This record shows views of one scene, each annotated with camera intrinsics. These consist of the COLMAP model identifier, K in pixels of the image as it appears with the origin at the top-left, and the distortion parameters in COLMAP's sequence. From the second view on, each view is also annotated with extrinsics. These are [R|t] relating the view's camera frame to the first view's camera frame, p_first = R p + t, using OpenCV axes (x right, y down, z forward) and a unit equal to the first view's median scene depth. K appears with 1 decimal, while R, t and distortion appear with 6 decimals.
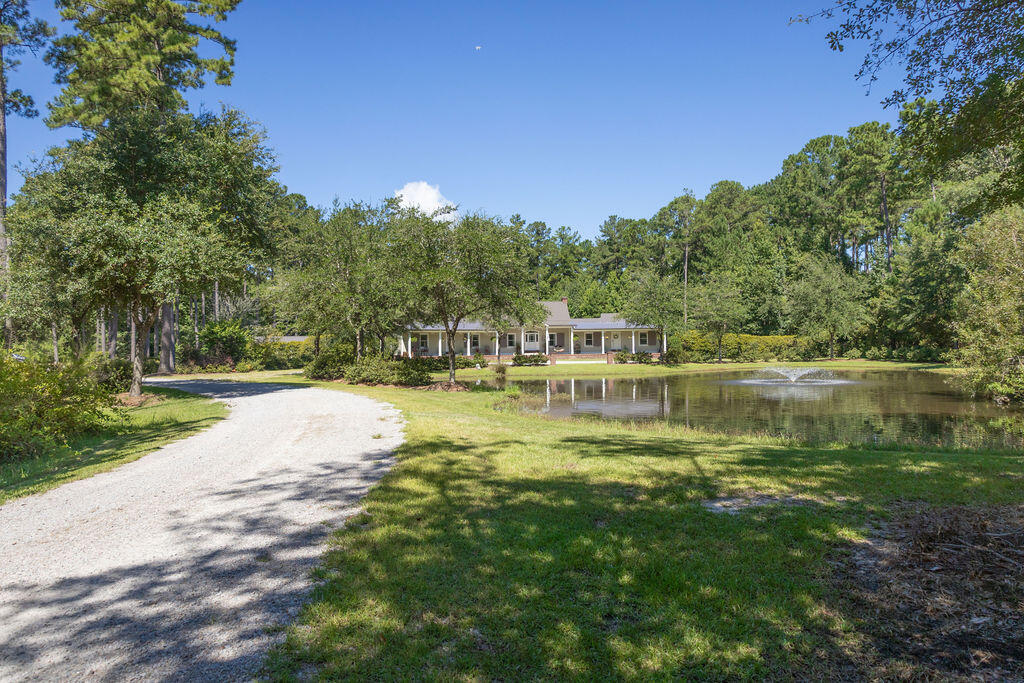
lens RADIAL K [[663.9, 0, 517.3], [0, 663.9, 346.0], [0, 0, 1]] dist [-0.000537, 0.002477]
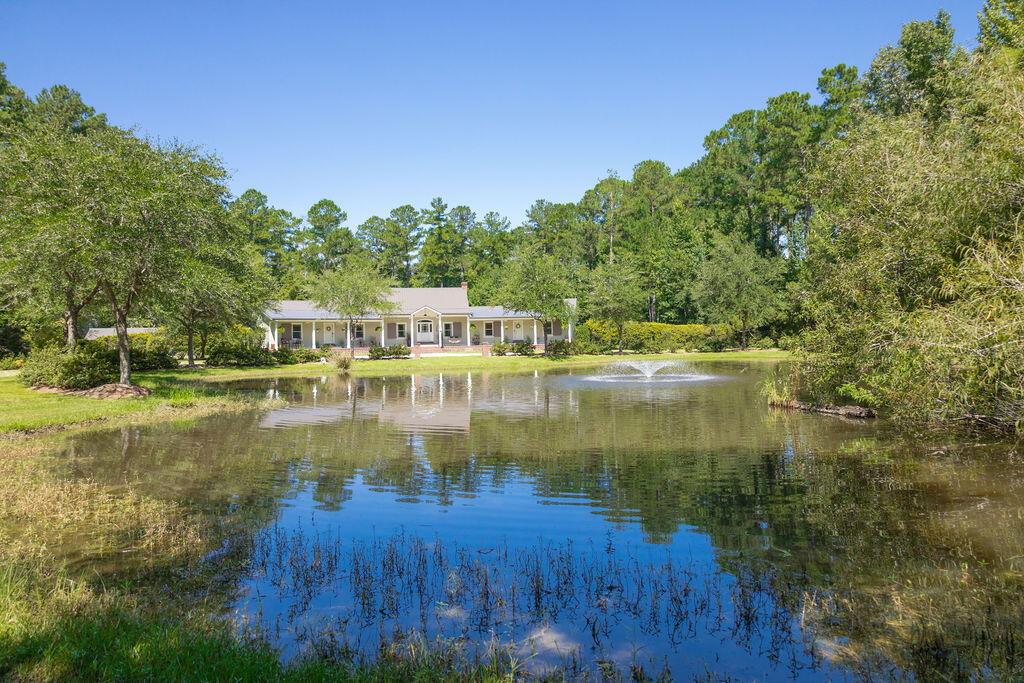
lens RADIAL K [[663.9, 0, 517.3], [0, 663.9, 346.0], [0, 0, 1]] dist [-0.000537, 0.002477]
pose [[0.997987, -0.006388, 0.063093, 0.089772], [0.005708, 0.999924, 0.010947, 0.003067], [-0.063158, -0.010565, 0.997948, 0.096464]]
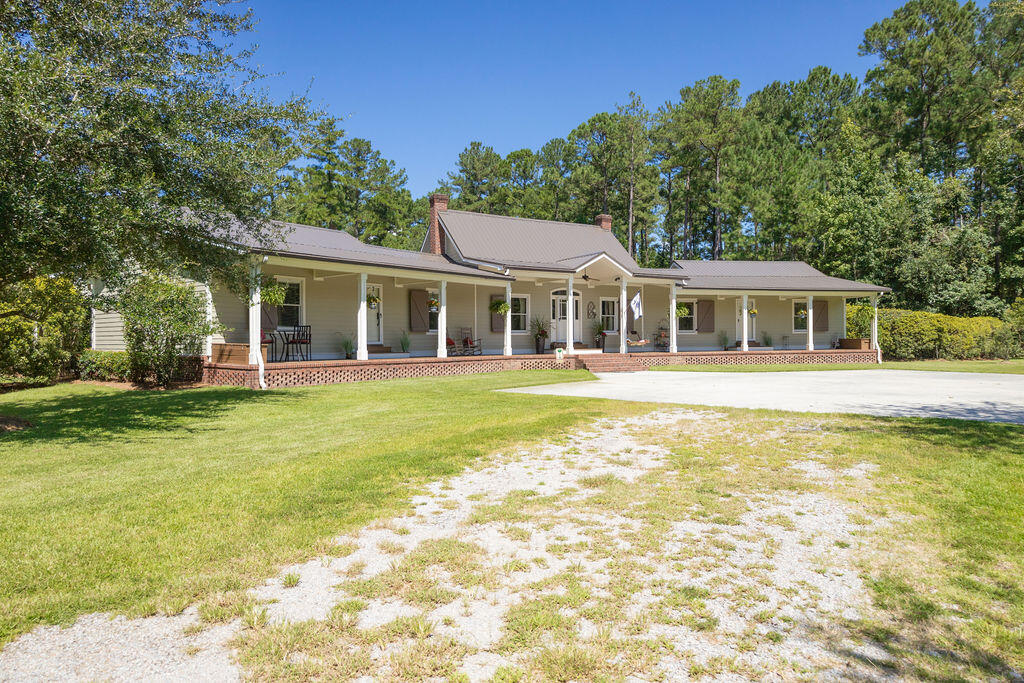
lens RADIAL K [[663.9, 0, 517.3], [0, 663.9, 346.0], [0, 0, 1]] dist [-0.000537, 0.002477]
pose [[0.914925, 0.002431, 0.403616, -0.156325], [-0.005991, 0.999953, 0.007558, 0.006113], [-0.403579, -0.009333, 0.914897, 0.664642]]
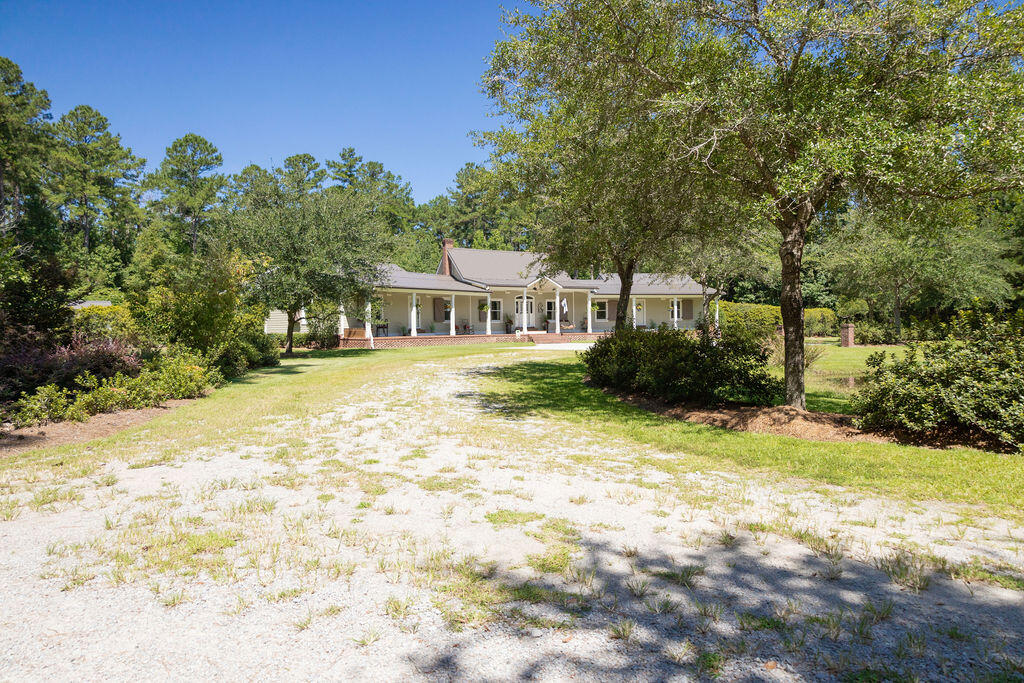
lens RADIAL K [[663.9, 0, 517.3], [0, 663.9, 346.0], [0, 0, 1]] dist [-0.000537, 0.002477]
pose [[0.912398, -0.012285, 0.409119, -0.243674], [0.001548, 0.999646, 0.026566, 0.007948], [-0.409301, -0.023606, 0.912094, 0.425300]]
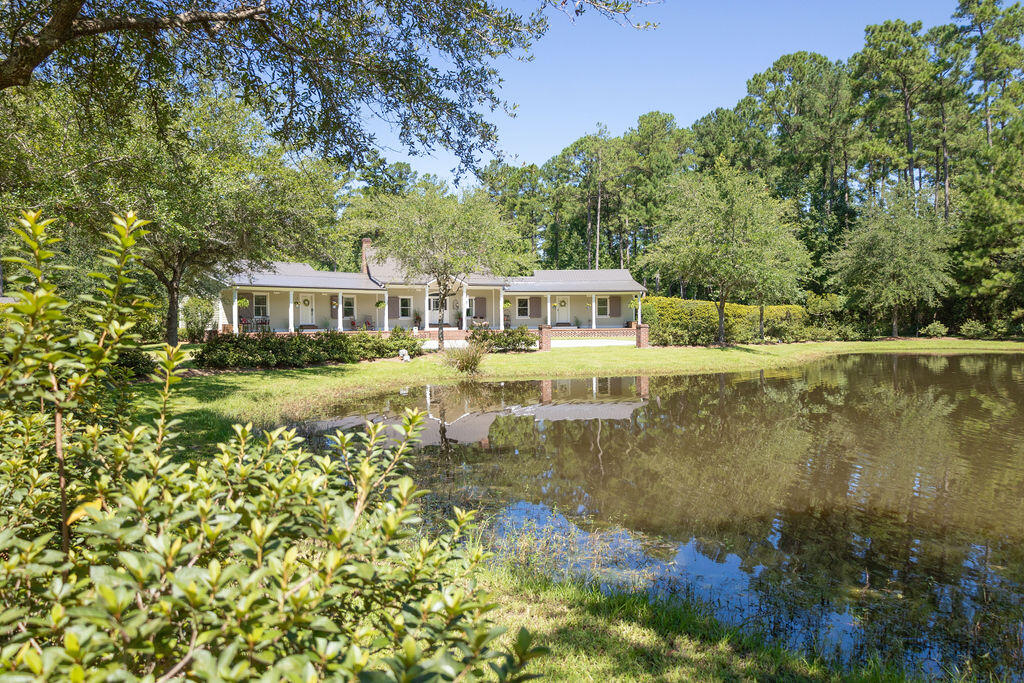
lens RADIAL K [[663.9, 0, 517.3], [0, 663.9, 346.0], [0, 0, 1]] dist [-0.000537, 0.002477]
pose [[0.967164, -0.004651, 0.254111, -0.066876], [-0.004311, 0.999388, 0.034699, 0.005615], [-0.254117, -0.034656, 0.966552, 0.357576]]
